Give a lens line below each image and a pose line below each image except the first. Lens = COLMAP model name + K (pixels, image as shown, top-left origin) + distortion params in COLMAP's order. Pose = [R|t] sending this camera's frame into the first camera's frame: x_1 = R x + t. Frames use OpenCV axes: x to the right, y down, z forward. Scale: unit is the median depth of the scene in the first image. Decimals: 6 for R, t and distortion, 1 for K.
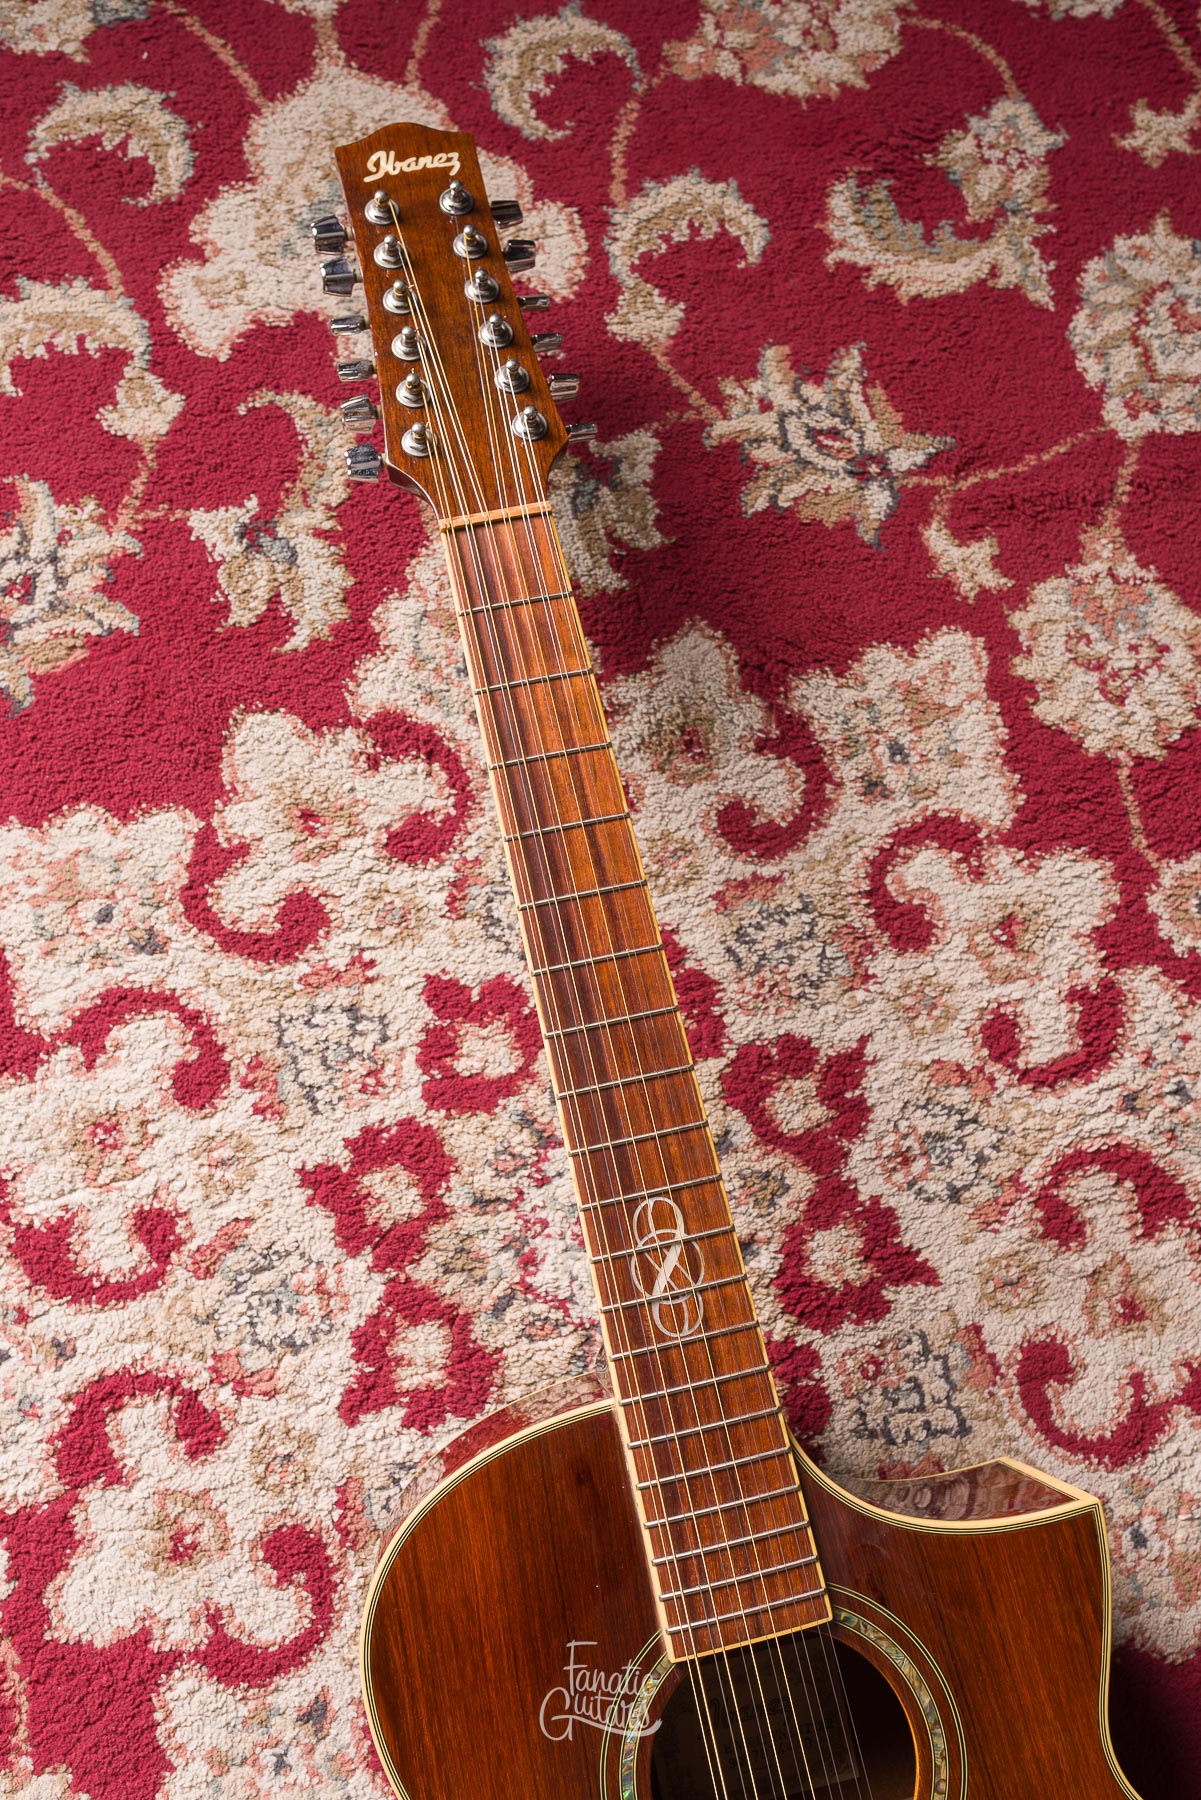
lens RADIAL K [[1788.5, 0, 590.3], [0, 1788.5, 884.1], [0, 0, 1]] dist [0.002806, 0.000000]
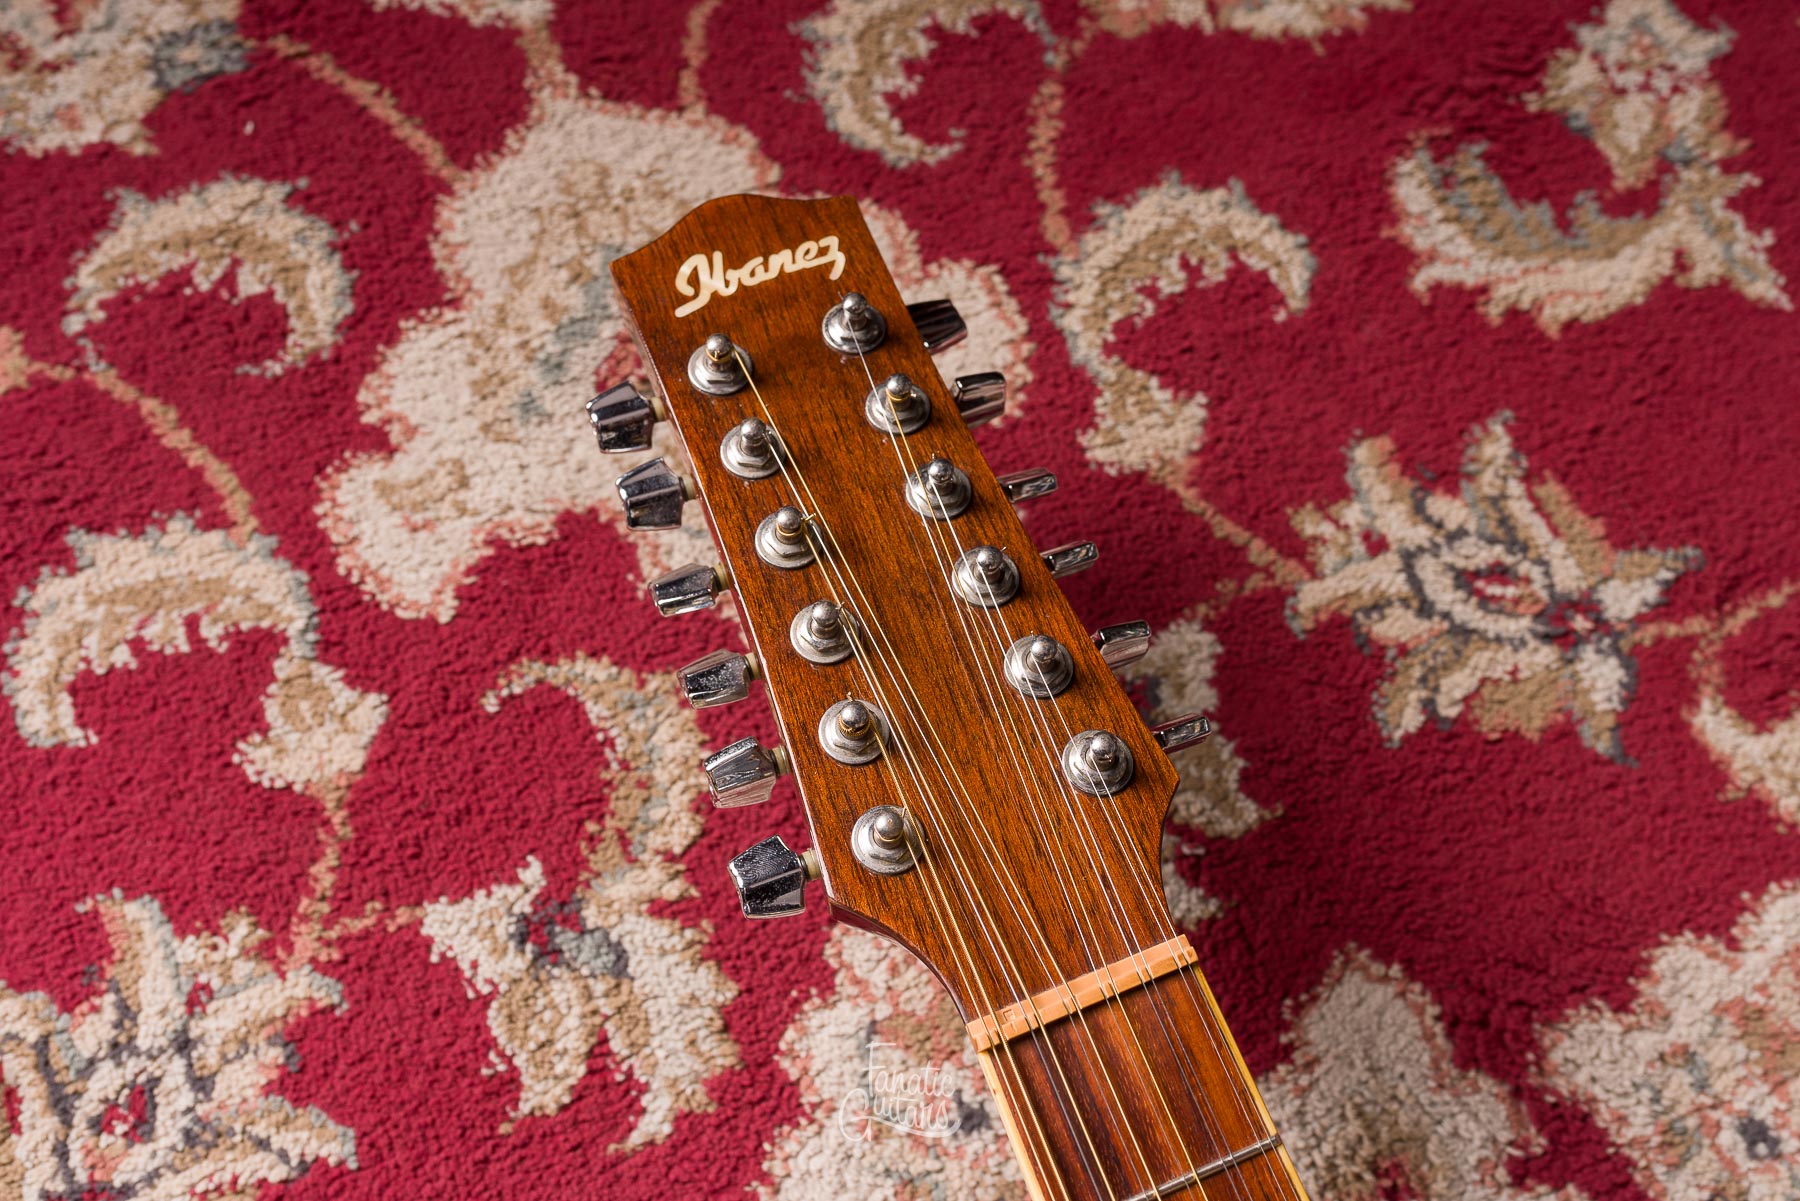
lens RADIAL K [[1788.5, 0, 887.2], [0, 1788.5, 580.9], [0, 0, 1]] dist [0.002806, 0.000000]
pose [[0.987113, -0.155203, 0.038980, -0.090185], [0.158678, 0.980850, -0.112938, -0.227656], [-0.020705, 0.117667, 0.992837, 0.447395]]
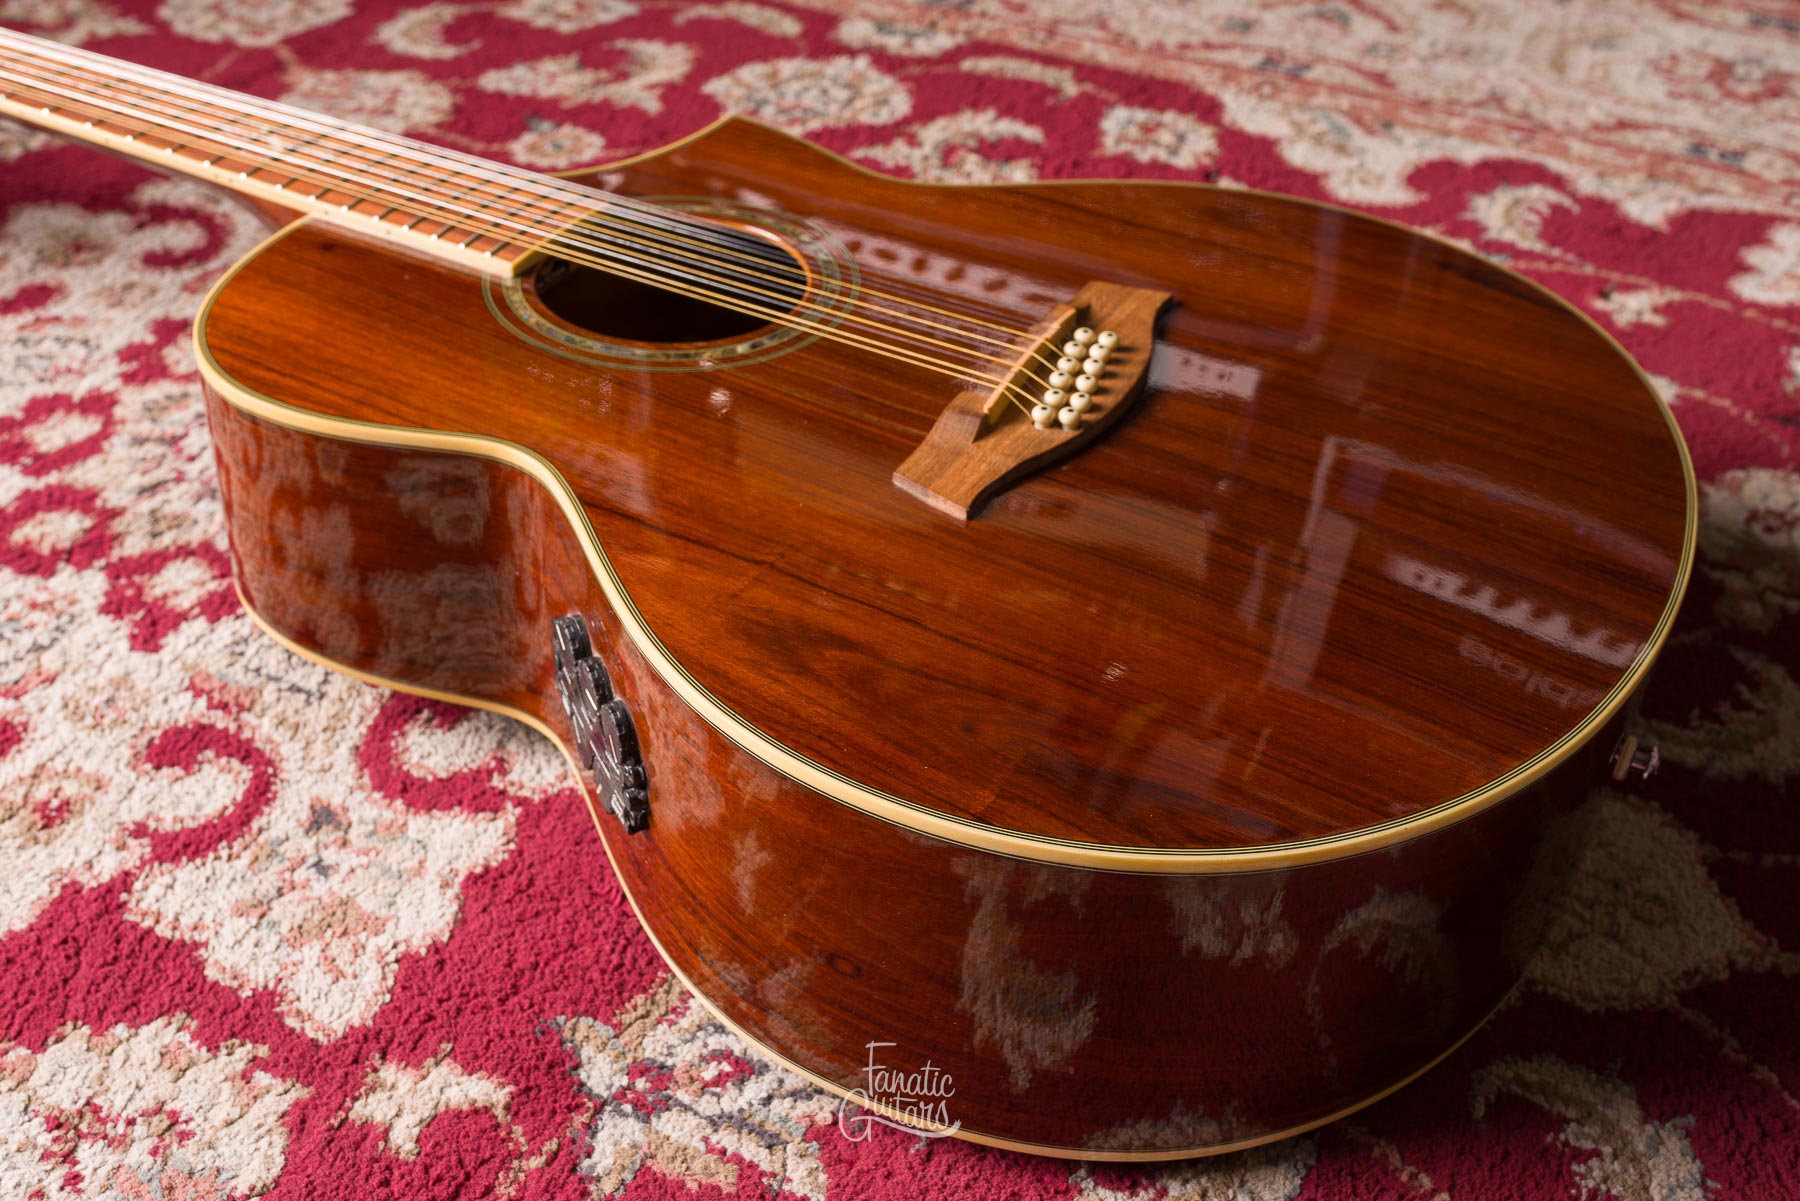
lens RADIAL K [[1946.2, 0, 906.6], [0, 1946.2, 634.1], [0, 0, 1]] dist [0.003578, 0.000000]
pose [[0.655692, -0.495786, 0.569443, -0.392735], [0.742742, 0.559058, -0.368495, 0.839107], [-0.135657, 0.664568, 0.734811, 0.251947]]
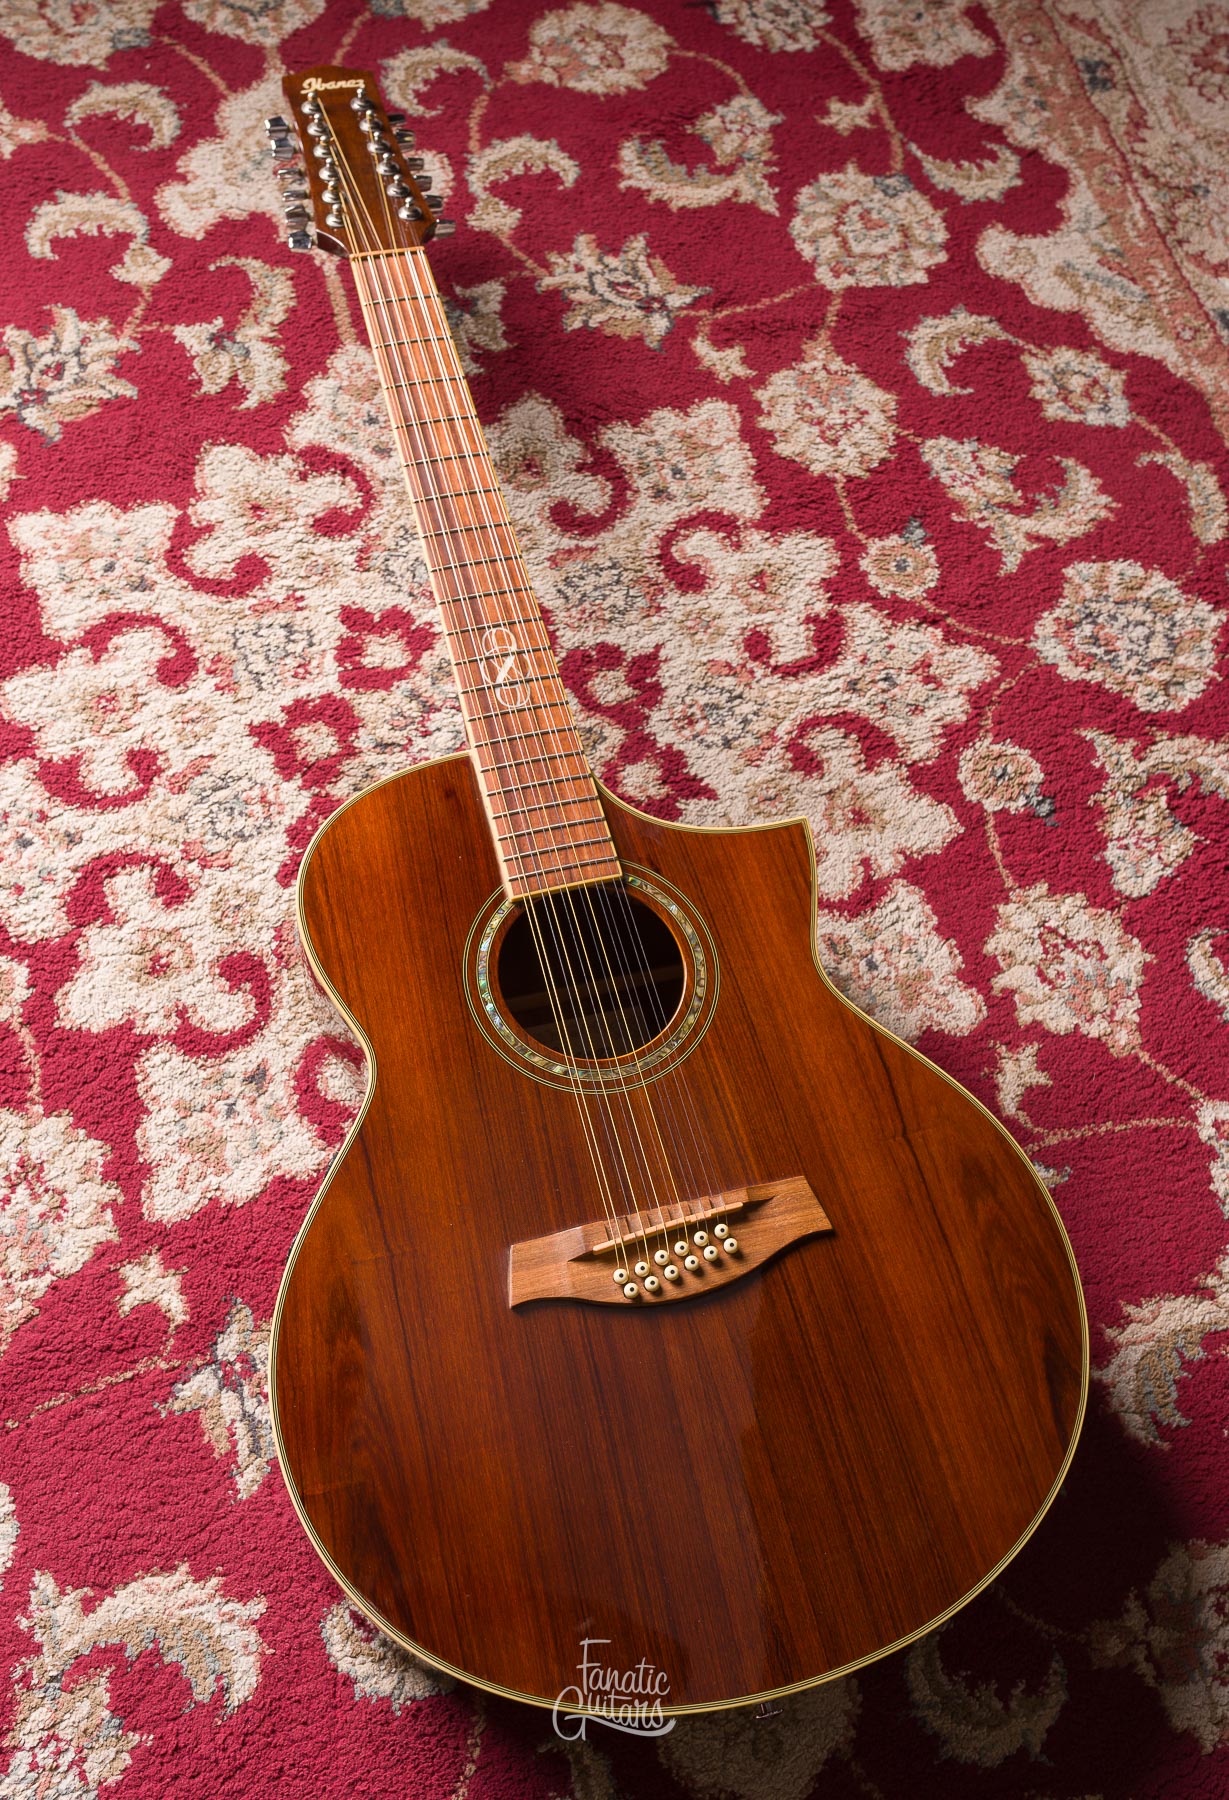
lens RADIAL K [[1929.8, 0, 590.3], [0, 1929.8, 842.1], [0, 0, 1]] dist [0.004200, 0.000000]
pose [[0.998984, -0.023609, 0.038380, 0.038940], [0.032652, 0.966253, -0.255518, 0.606395], [-0.031052, 0.256511, 0.966042, -0.398935]]
